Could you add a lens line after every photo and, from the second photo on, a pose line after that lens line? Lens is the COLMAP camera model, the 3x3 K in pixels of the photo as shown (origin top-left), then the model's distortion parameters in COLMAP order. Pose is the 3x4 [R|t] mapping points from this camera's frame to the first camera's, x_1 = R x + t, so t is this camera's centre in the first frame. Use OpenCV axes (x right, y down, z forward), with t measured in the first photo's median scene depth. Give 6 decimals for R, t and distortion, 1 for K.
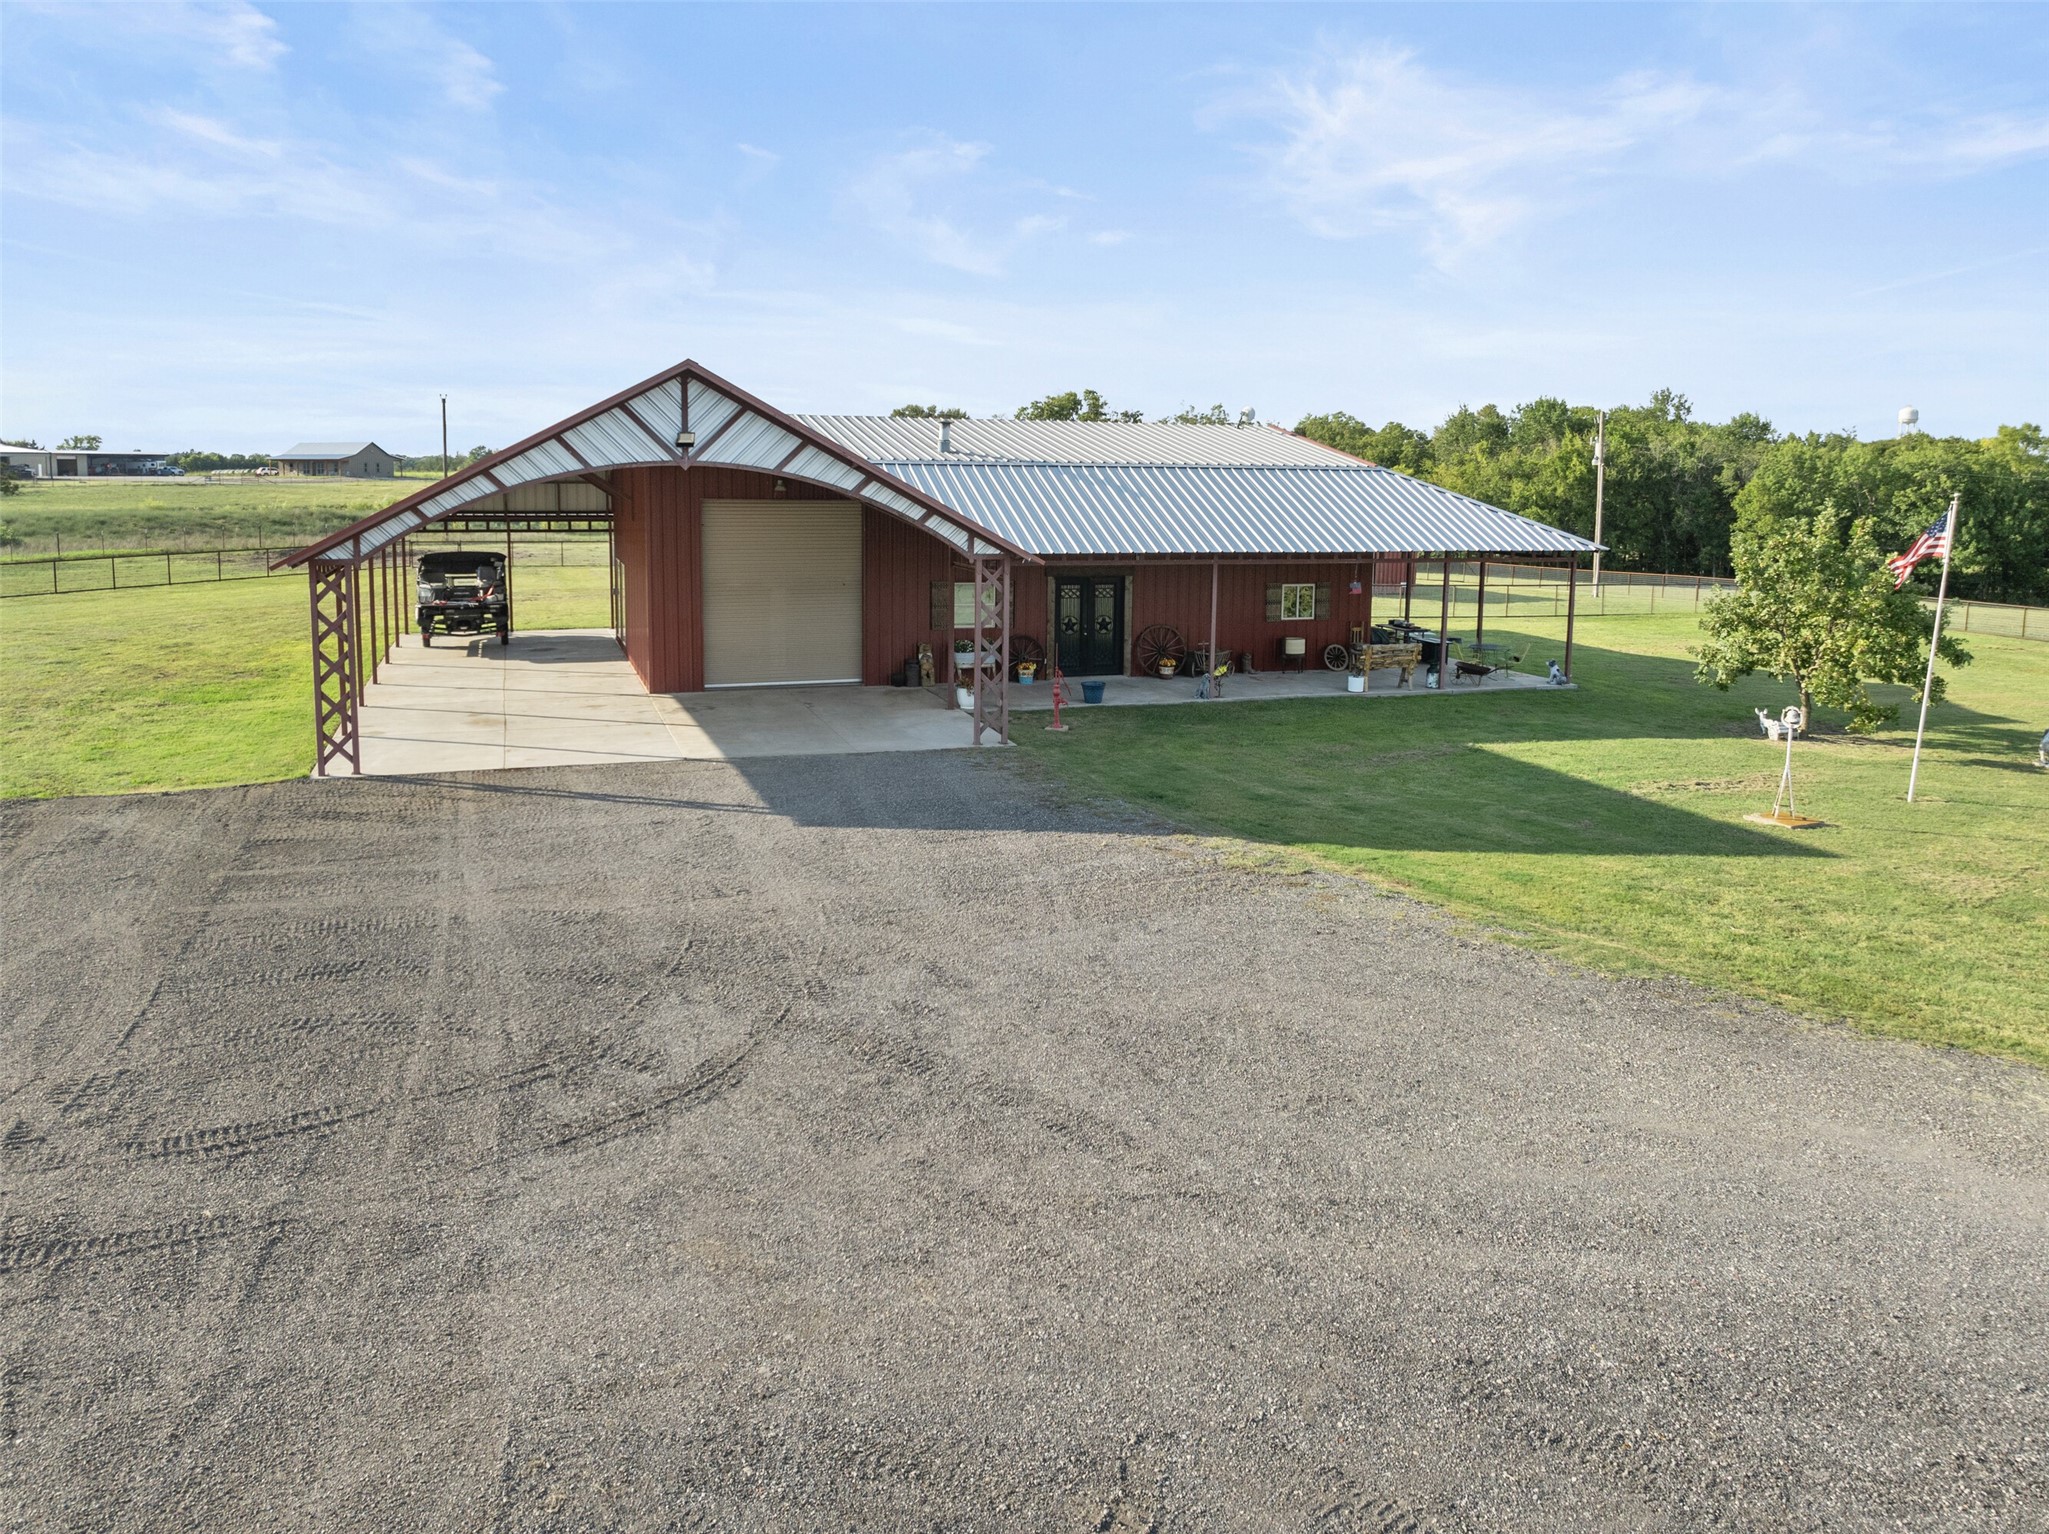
lens RADIAL K [[1426.9, 0, 1024.5], [0, 1426.9, 767.0], [0, 0, 1]] dist [-0.032995, -0.000102]
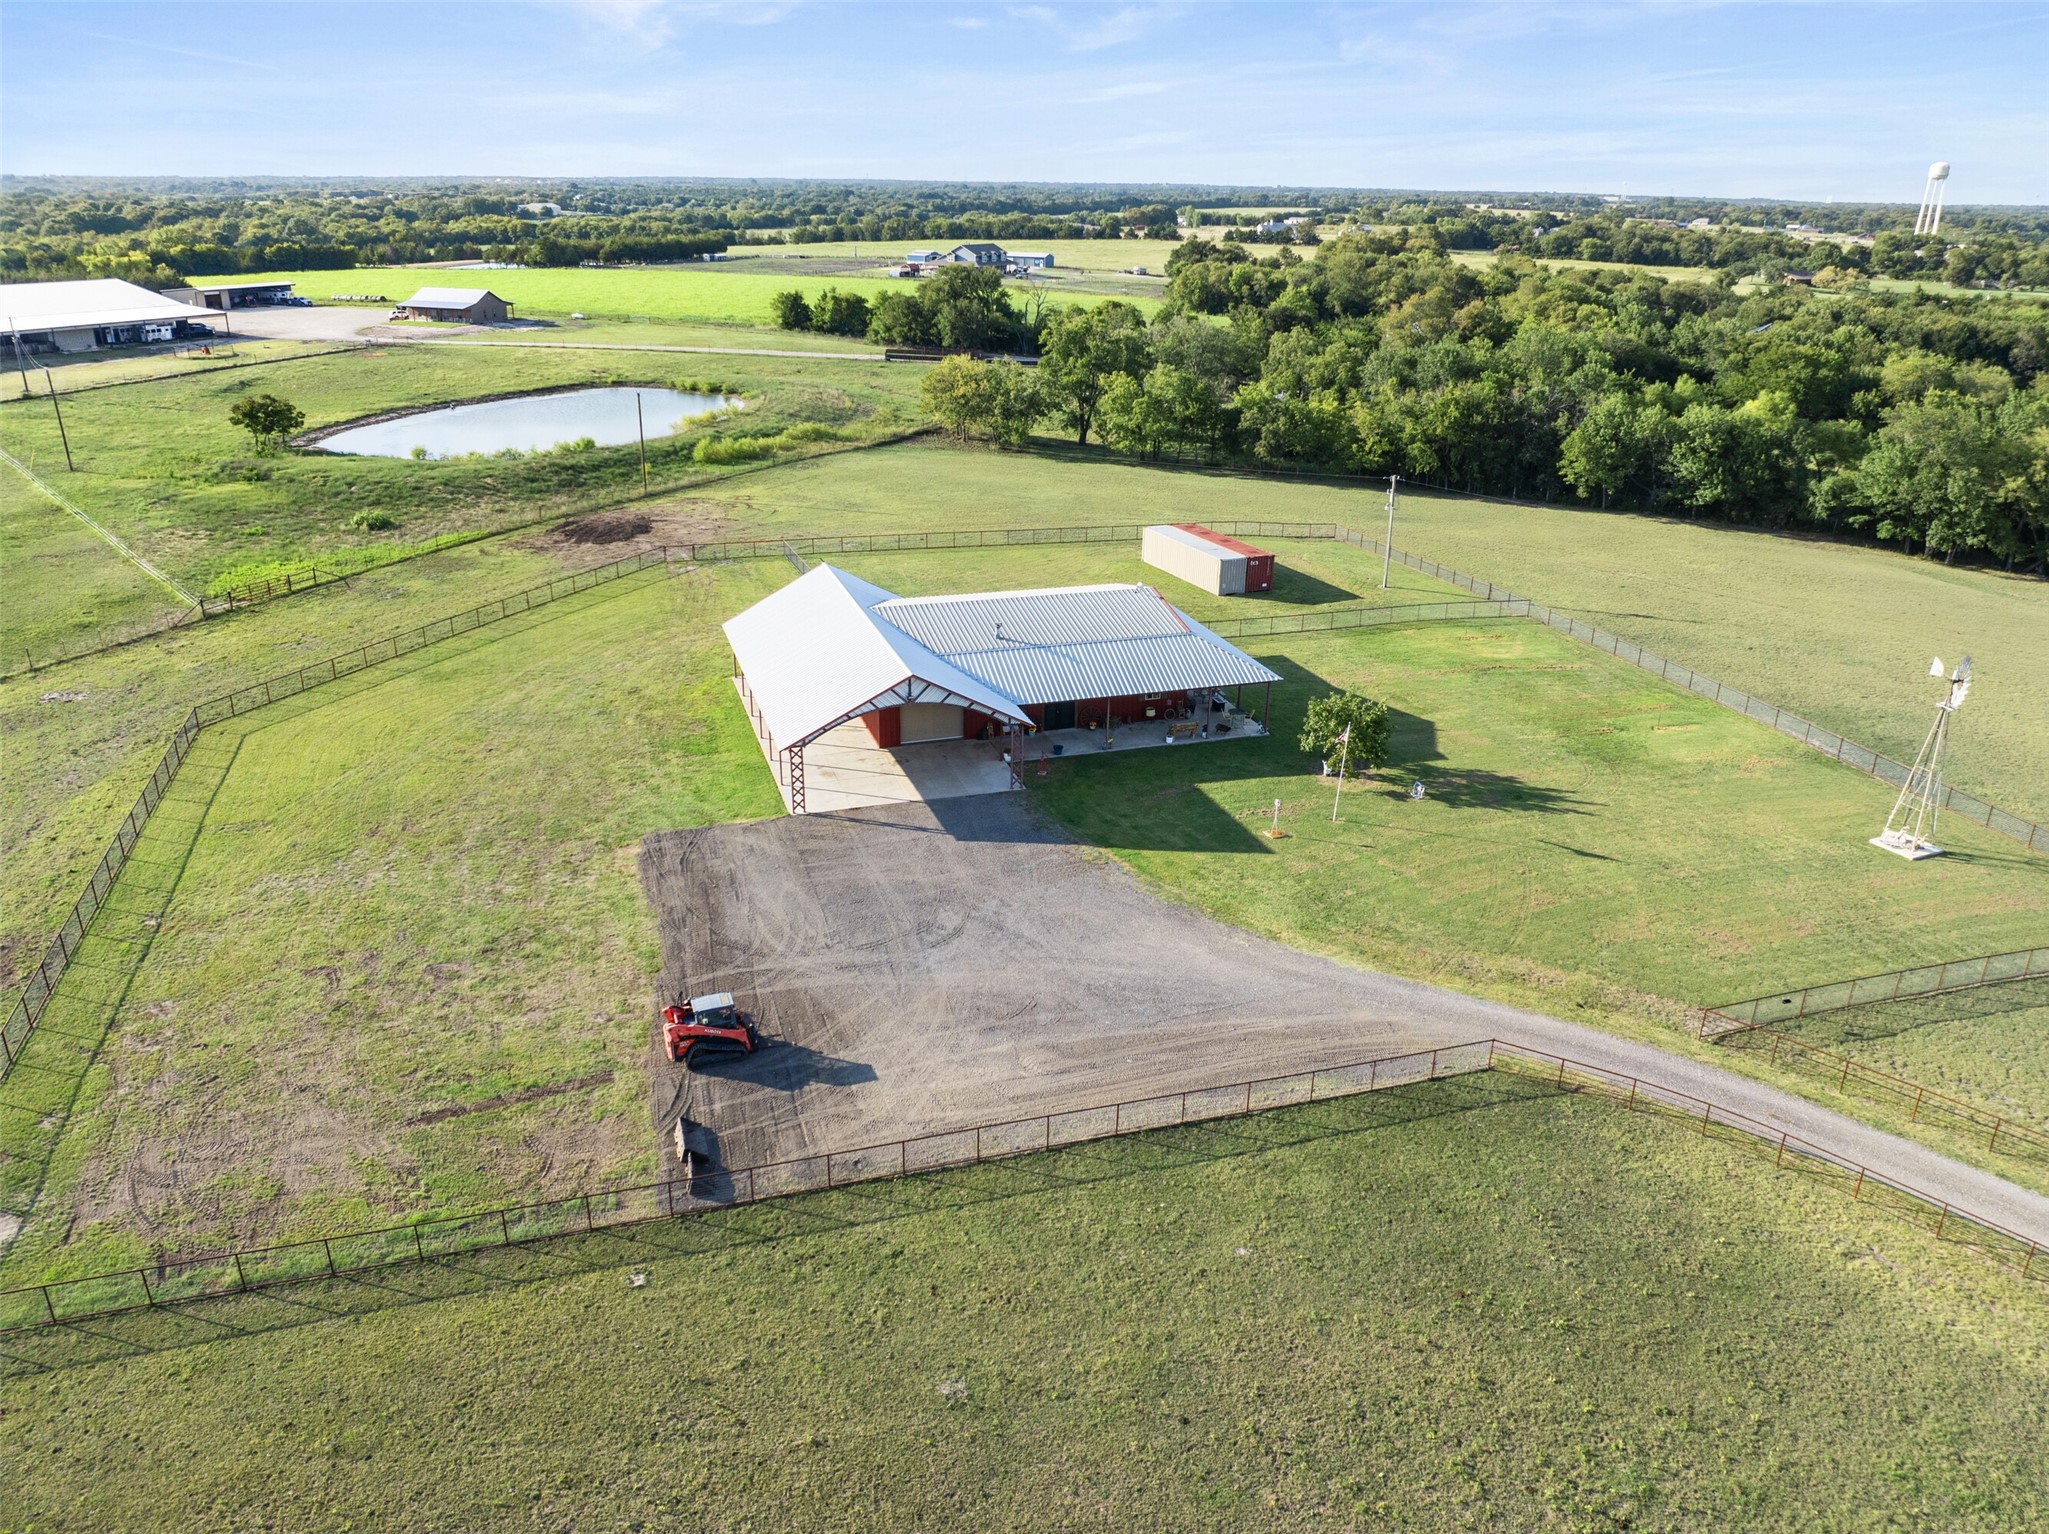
lens RADIAL K [[1426.9, 0, 1024.5], [0, 1426.9, 767.0], [0, 0, 1]] dist [-0.032995, -0.000102]
pose [[0.999730, 0.004244, -0.022831, 0.059648], [0.000236, 0.981247, 0.192756, -0.647699], [0.023221, -0.192709, 0.980981, -1.864085]]
